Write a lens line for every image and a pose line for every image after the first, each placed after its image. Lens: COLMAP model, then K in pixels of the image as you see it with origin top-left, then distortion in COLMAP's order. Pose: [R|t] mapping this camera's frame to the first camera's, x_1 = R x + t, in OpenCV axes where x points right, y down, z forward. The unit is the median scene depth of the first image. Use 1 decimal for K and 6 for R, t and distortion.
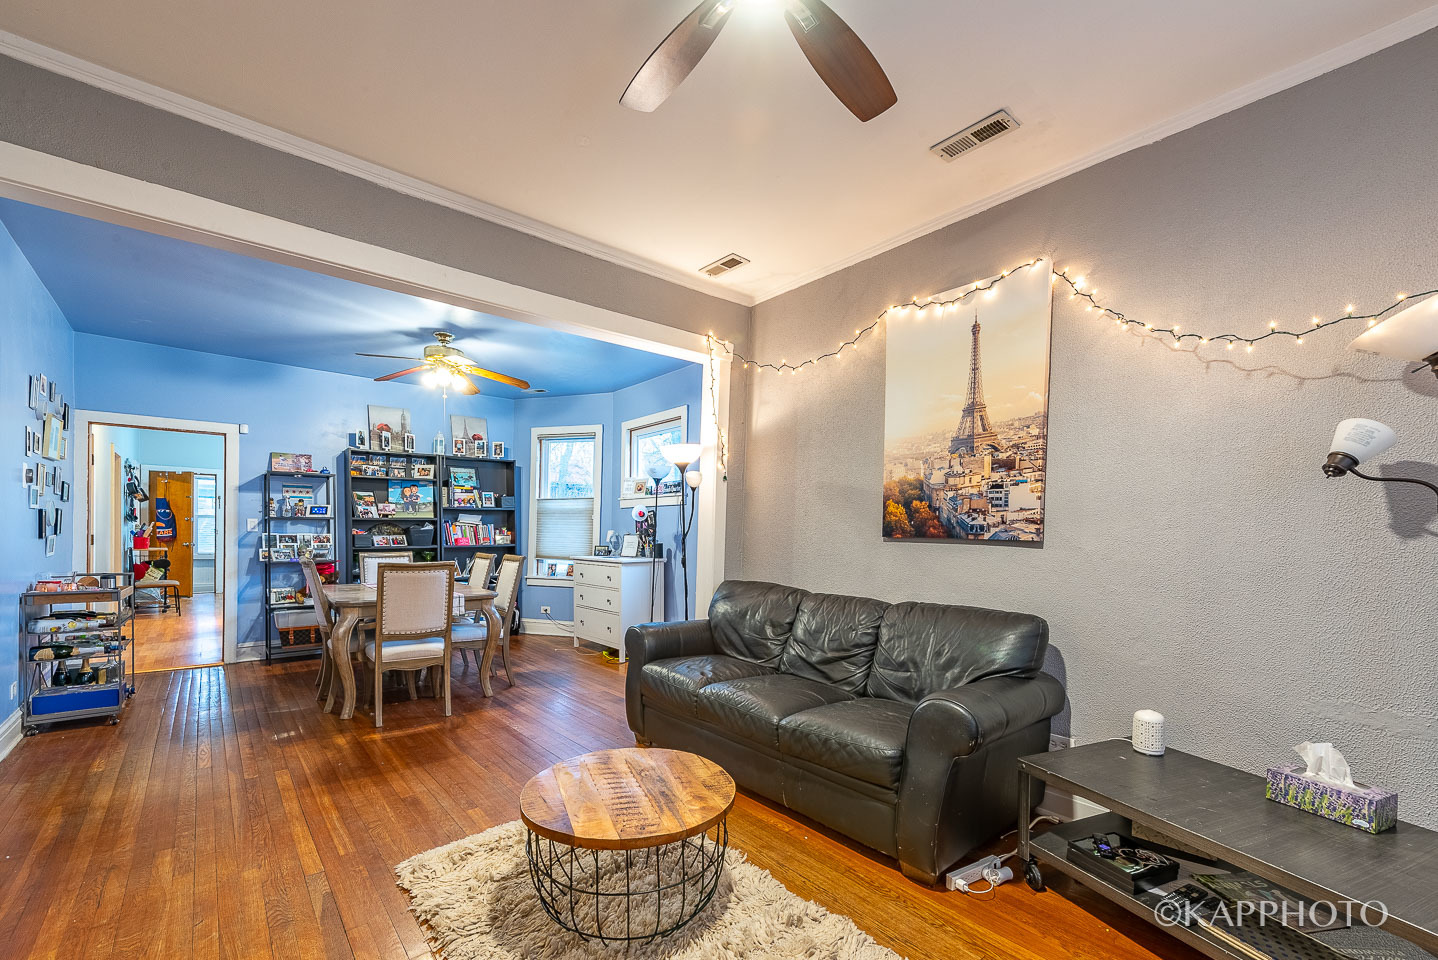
lens RADIAL K [[577.9, 0, 739.9], [0, 577.9, 558.3], [0, 0, 1]] dist [0.004982, -0.001781]
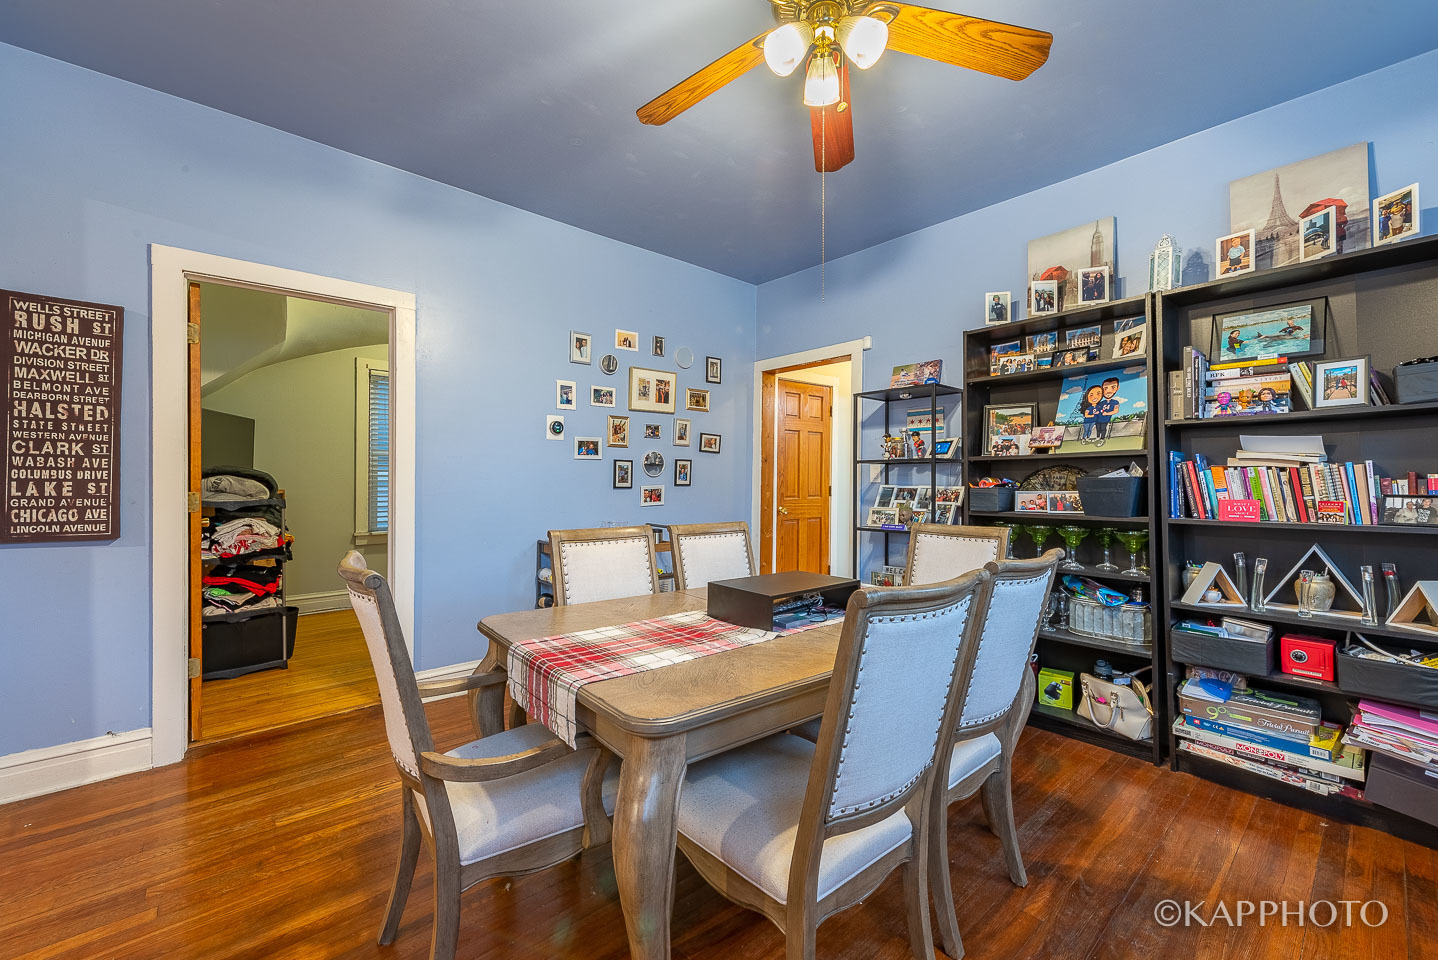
lens RADIAL K [[577.9, 0, 730.7], [0, 577.9, 482.8], [0, 0, 1]] dist [0.004982, -0.001781]
pose [[-0.016635, -0.007511, -0.999833, -0.122343], [-0.053274, 0.998558, -0.006615, -0.029783], [0.998441, 0.053155, -0.017011, 0.762424]]
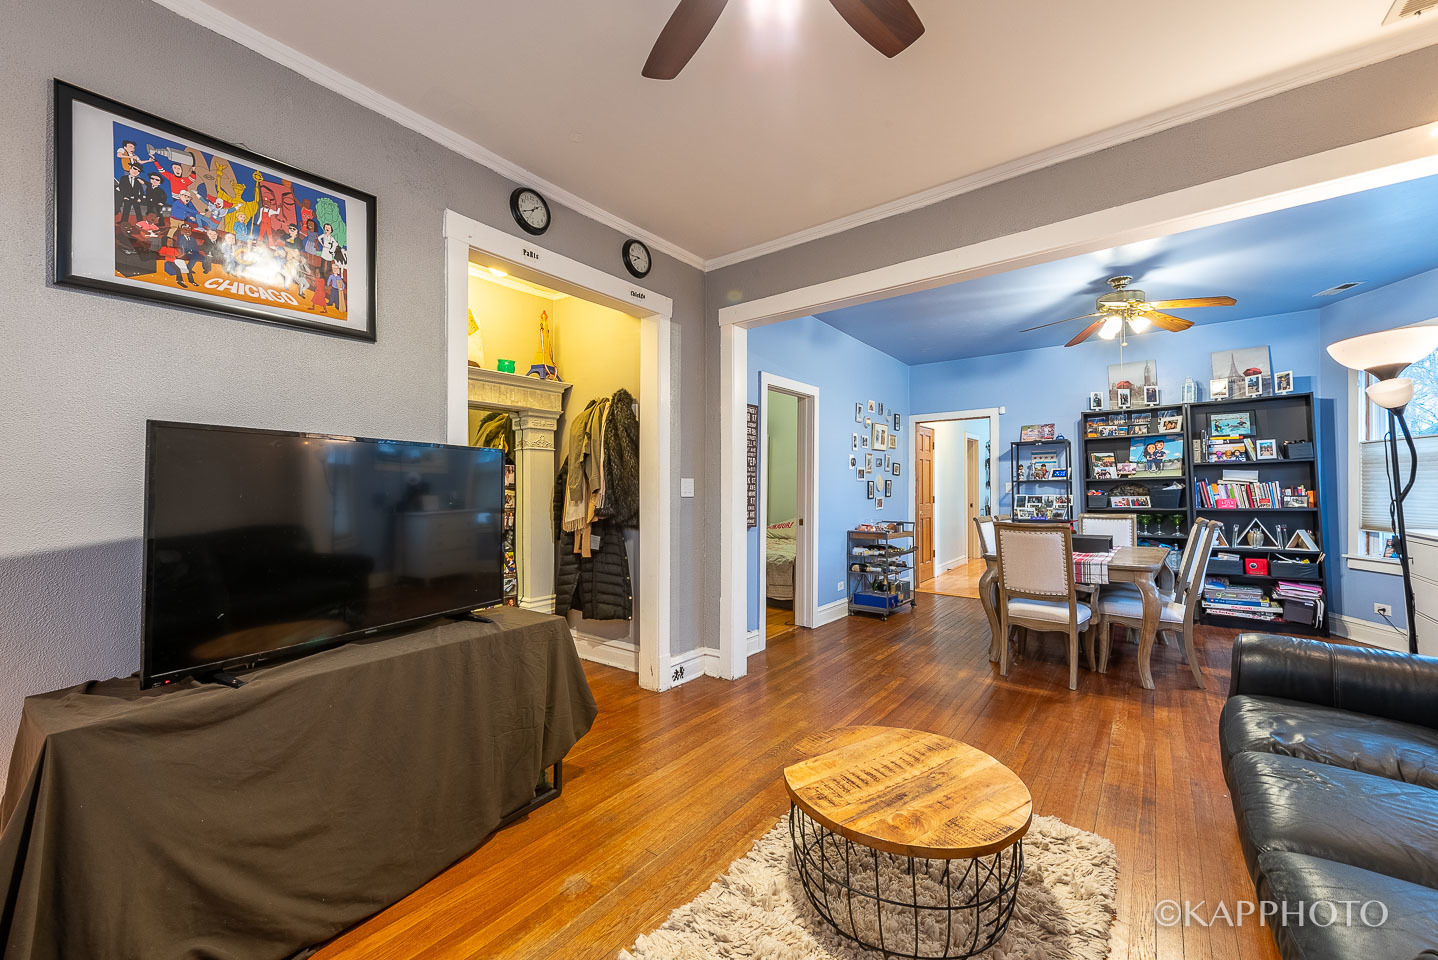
lens RADIAL K [[577.9, 0, 719.5], [0, 577.9, 478.7], [0, 0, 1]] dist [0.004982, -0.001781]
pose [[0.193246, -0.030879, -0.980664, 0.204515], [-0.036214, 0.998599, -0.038580, -0.007272], [0.980482, 0.042969, 0.191857, 0.159350]]
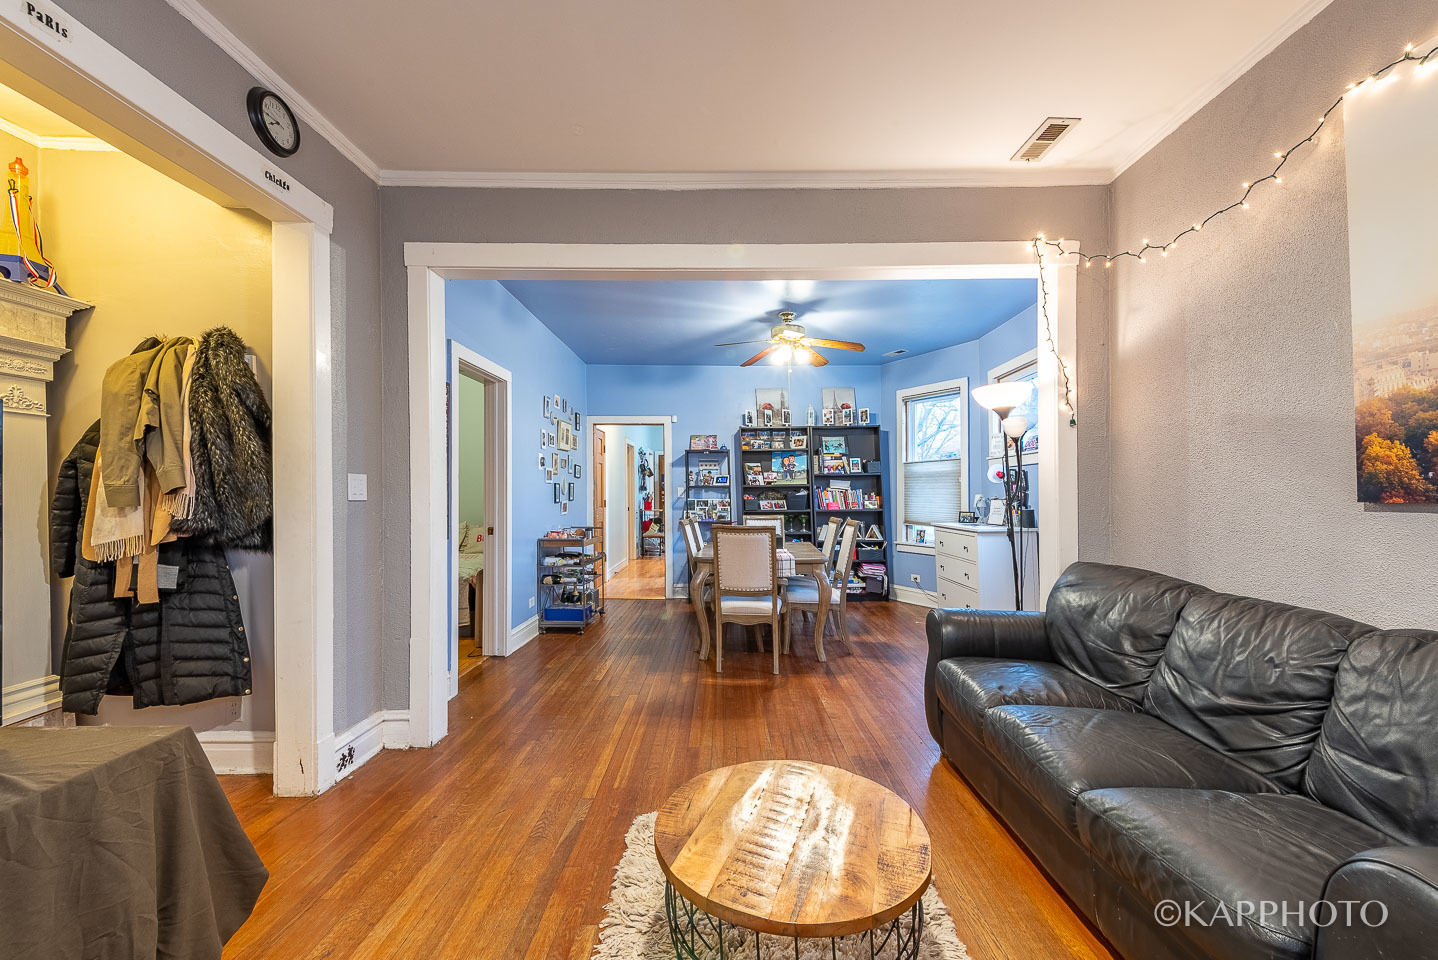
lens RADIAL K [[577.9, 0, 733.6], [0, 577.9, 492.3], [0, 0, 1]] dist [0.004982, -0.001781]
pose [[0.760257, -0.010287, -0.649540, 0.074678], [-0.024052, 0.998743, -0.043970, -0.003916], [0.649177, 0.049051, 0.759055, 0.096652]]
